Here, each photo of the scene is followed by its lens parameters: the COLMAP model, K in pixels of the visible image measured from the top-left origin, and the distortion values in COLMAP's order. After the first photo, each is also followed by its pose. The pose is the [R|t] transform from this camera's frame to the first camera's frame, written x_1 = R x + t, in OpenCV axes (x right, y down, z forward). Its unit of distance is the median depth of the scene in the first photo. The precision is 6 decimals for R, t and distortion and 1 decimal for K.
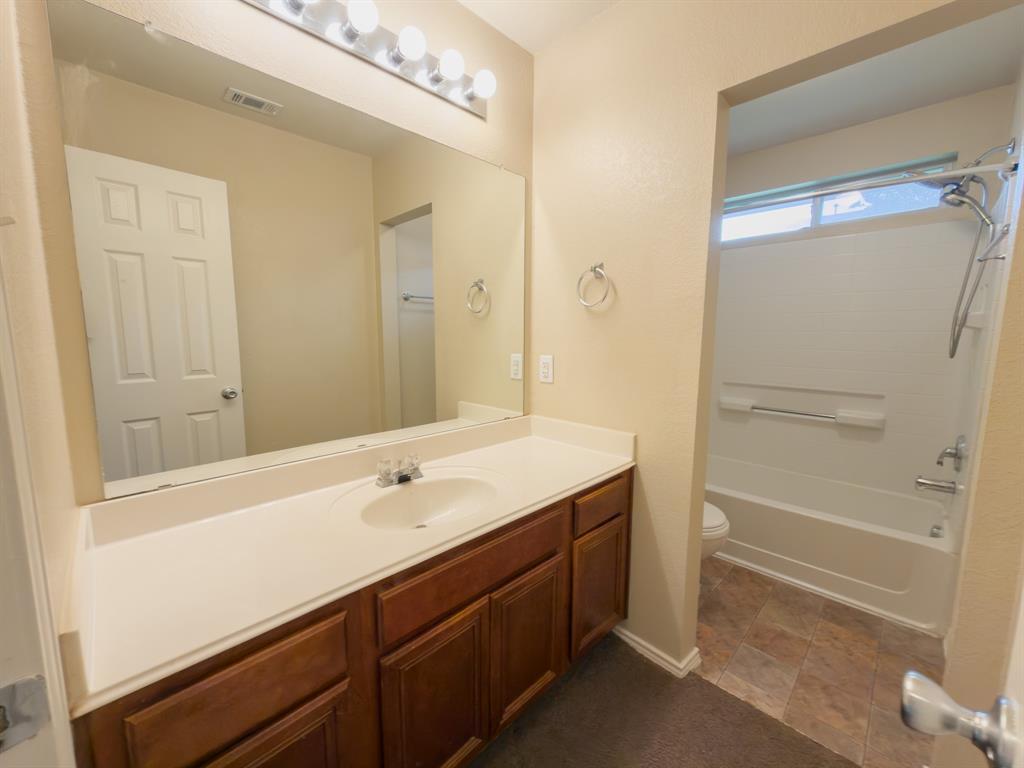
lens RADIAL K [[406.0, 0, 512.0], [0, 406.0, 384.0], [0, 0, 1]] dist [0.000654, -0.000066]
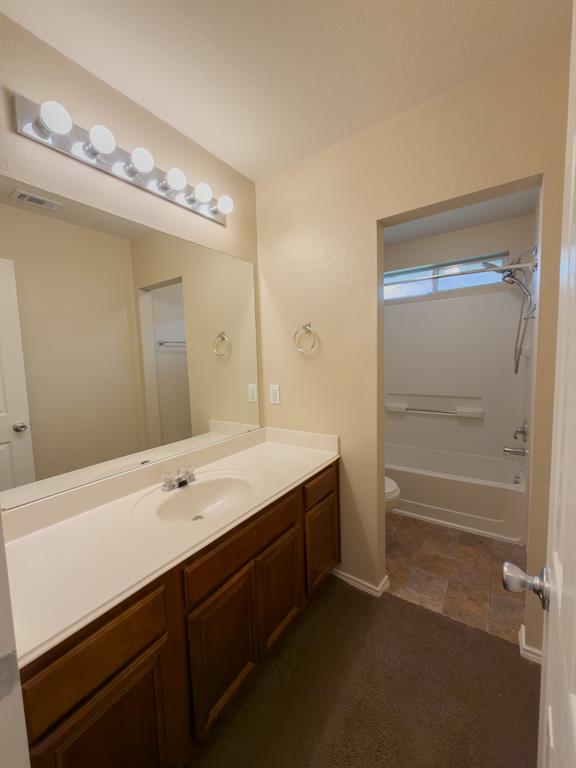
lens RADIAL K [[304.5, 0, 284.0], [0, 304.5, 383.6], [0, 0, 1]] dist [0.000654, -0.000066]
pose [[0.984626, -0.052926, 0.166463, -0.070358], [0.059287, 0.997680, -0.033475, -0.043639], [-0.164305, 0.042829, 0.985479, -0.080136]]
